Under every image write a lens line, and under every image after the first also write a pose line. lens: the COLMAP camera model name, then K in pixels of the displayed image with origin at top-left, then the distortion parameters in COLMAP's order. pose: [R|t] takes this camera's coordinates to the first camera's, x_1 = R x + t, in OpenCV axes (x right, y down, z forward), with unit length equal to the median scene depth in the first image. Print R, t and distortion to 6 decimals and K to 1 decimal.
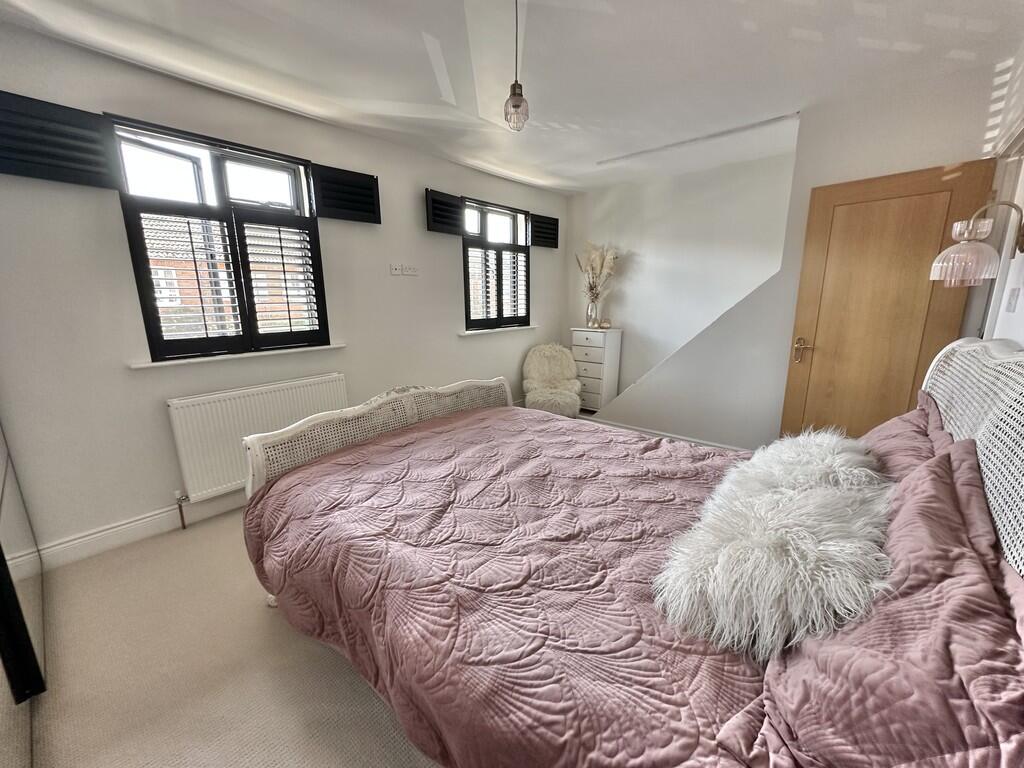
lens RADIAL K [[409.4, 0, 512.6], [0, 409.4, 385.7], [0, 0, 1]] dist [0.002451, -0.001006]
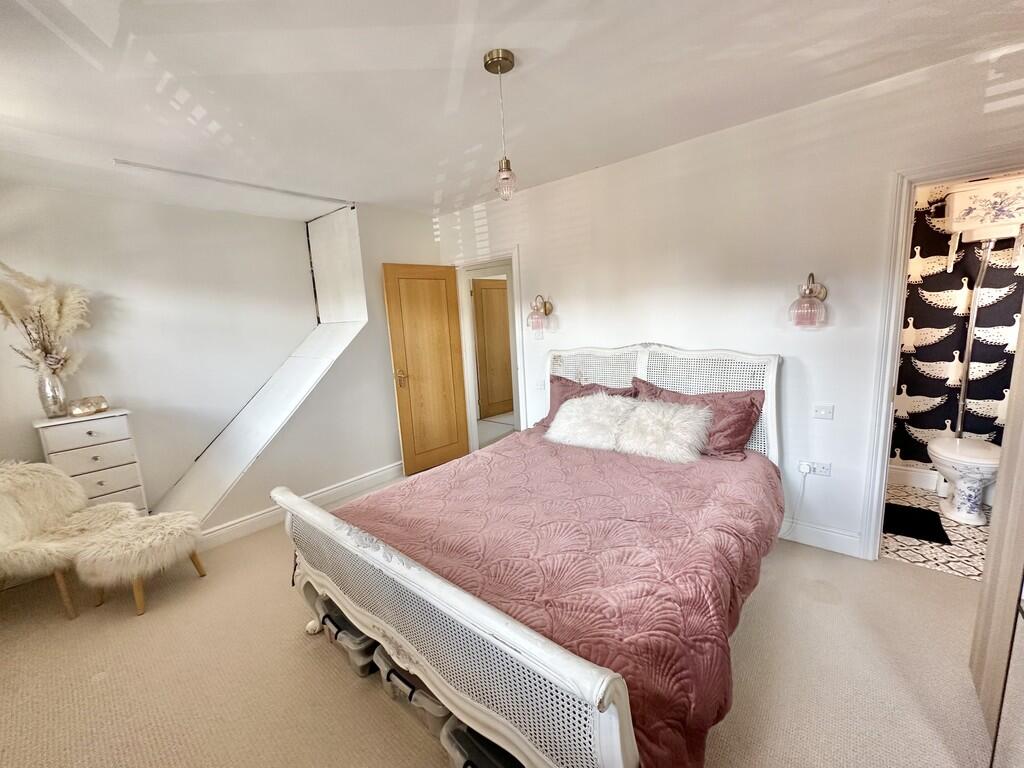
lens RADIAL K [[409.4, 0, 512.5], [0, 409.4, 384.5], [0, 0, 1]] dist [0.002451, -0.001006]
pose [[-0.014346, -0.154384, 0.987907, -0.402354], [0.265988, 0.951820, 0.152607, -0.111110], [-0.963870, 0.264960, 0.027409, 0.380752]]
